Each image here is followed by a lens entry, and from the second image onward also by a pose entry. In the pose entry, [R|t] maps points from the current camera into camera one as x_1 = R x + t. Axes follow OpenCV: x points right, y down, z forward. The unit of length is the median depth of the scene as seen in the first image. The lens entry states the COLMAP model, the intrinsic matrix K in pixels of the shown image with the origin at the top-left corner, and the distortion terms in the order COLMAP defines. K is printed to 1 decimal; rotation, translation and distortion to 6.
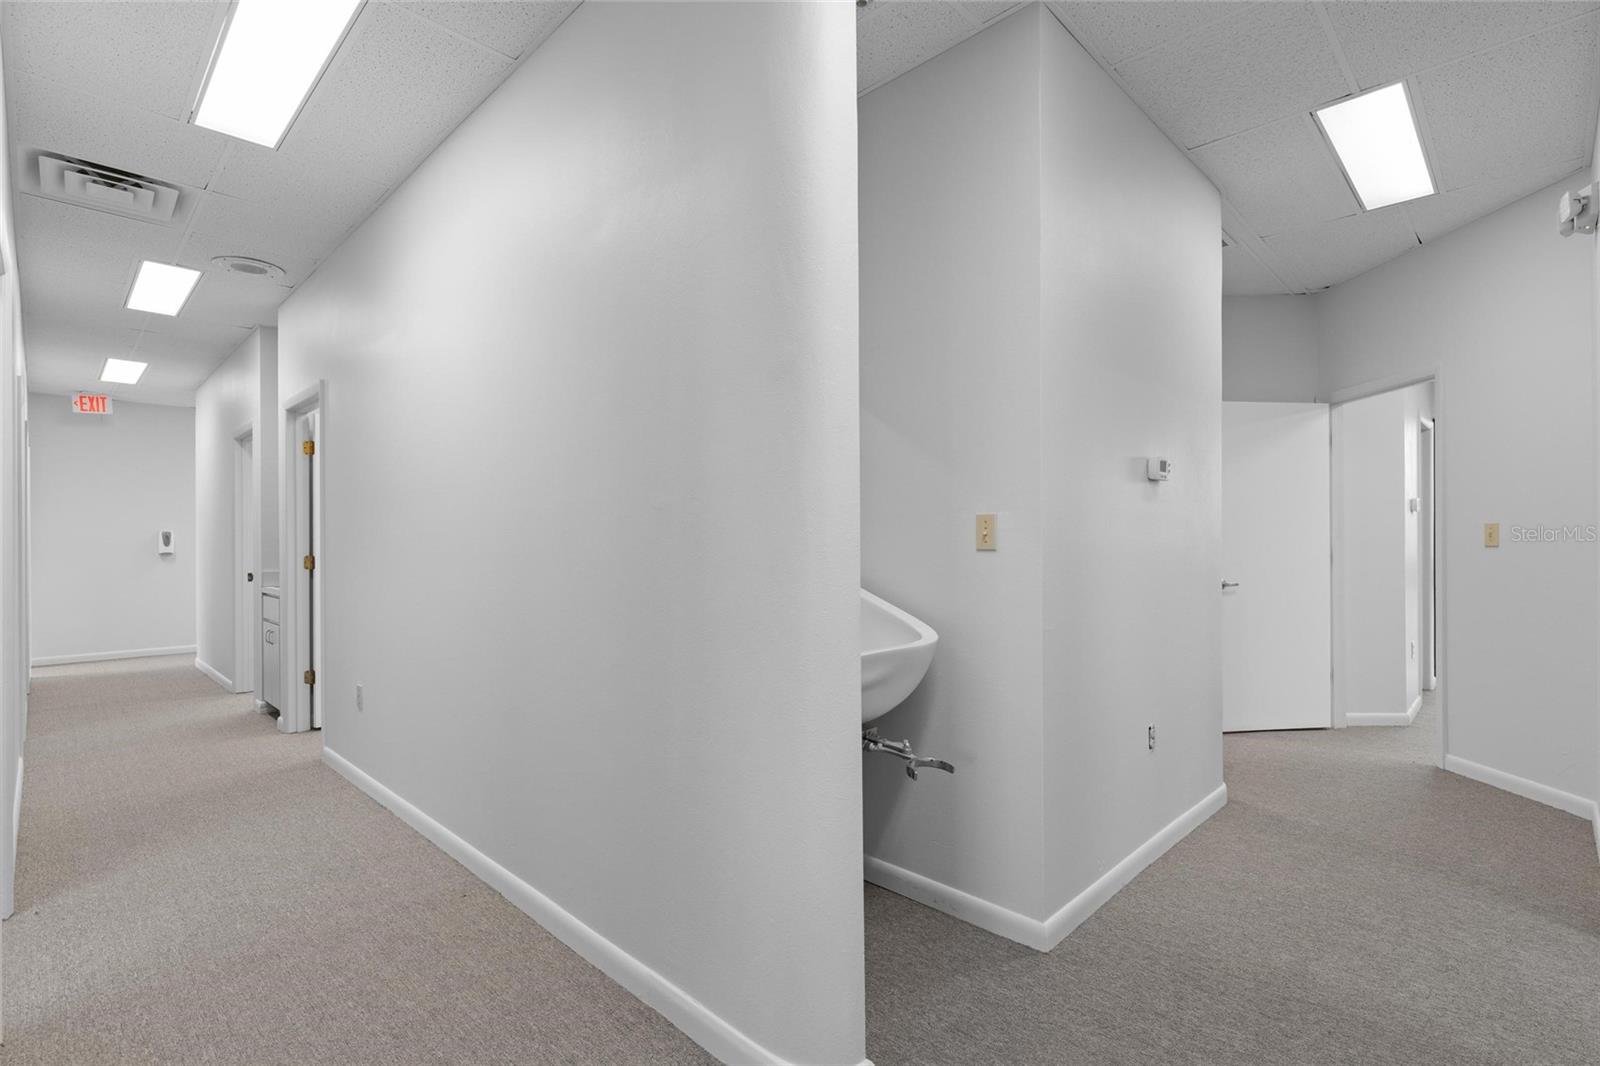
lens RADIAL K [[749.7, 0, 795.7], [0, 749.7, 533.5], [0, 0, 1]] dist [0.000683, -0.000218]
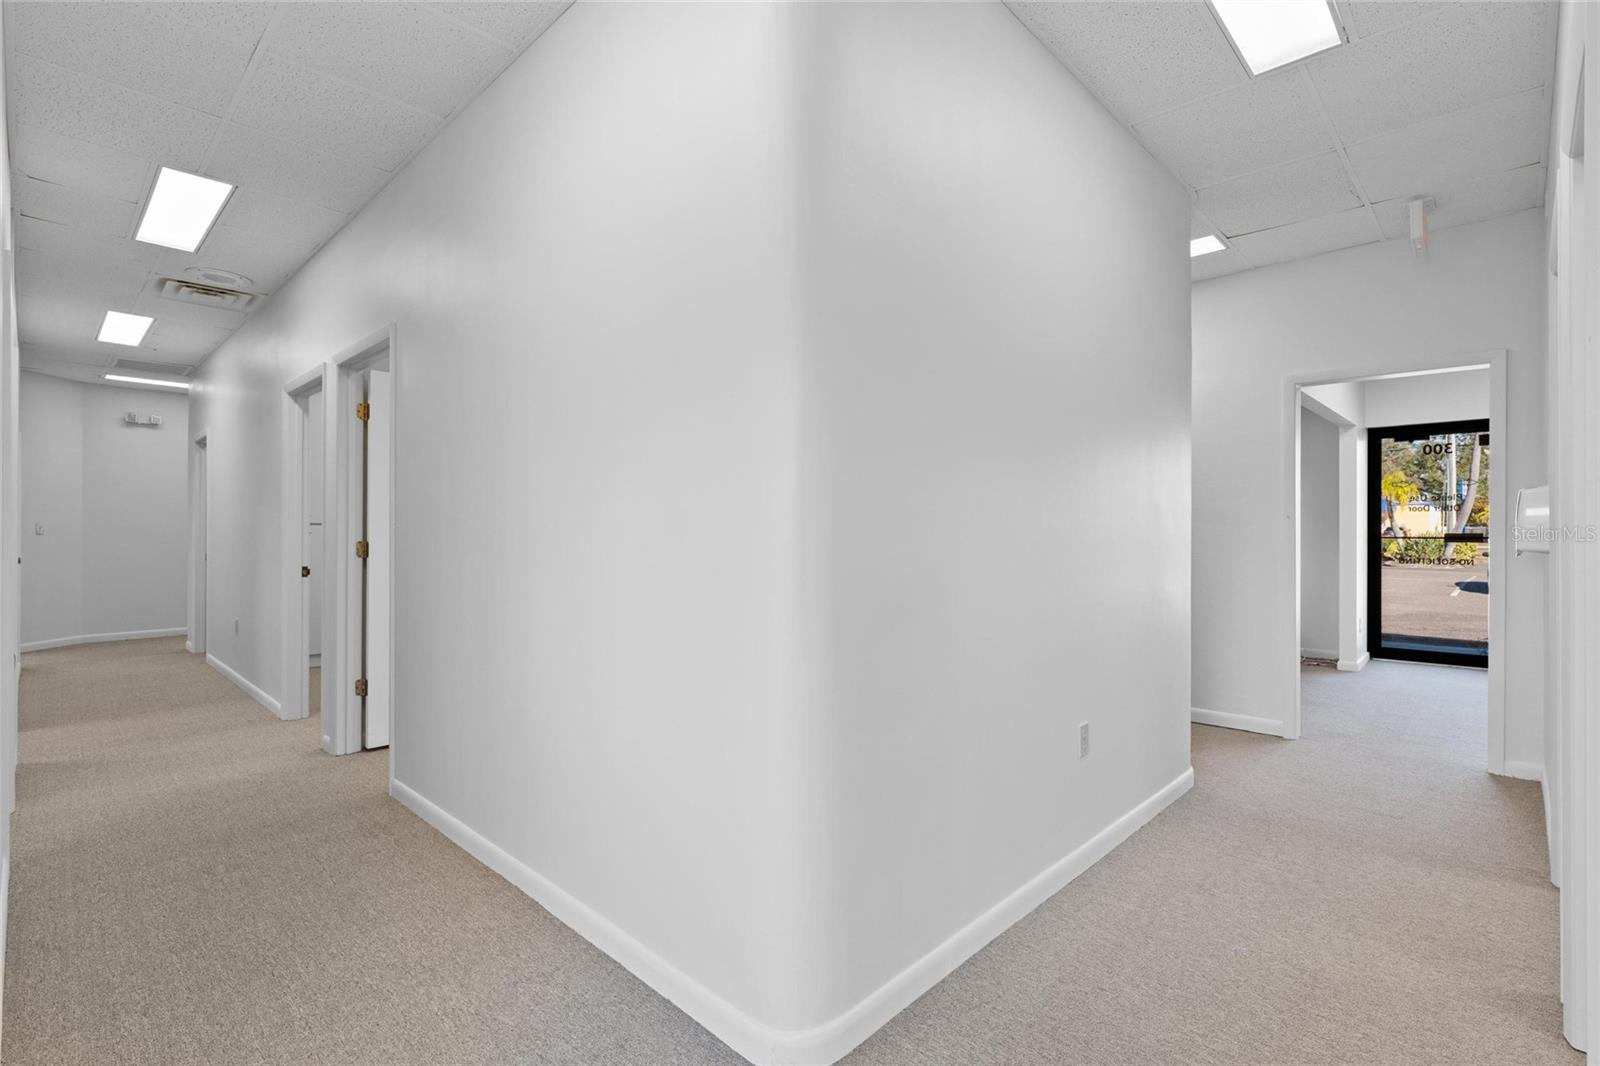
lens RADIAL K [[705.9, 0, 801.0], [0, 705.9, 538.2], [0, 0, 1]] dist [0.028217, -0.022610]
pose [[0.999106, 0.013142, 0.040174, -0.191799], [-0.013832, 0.999761, 0.016941, 0.005437], [-0.039942, -0.017482, 0.999049, 0.189705]]
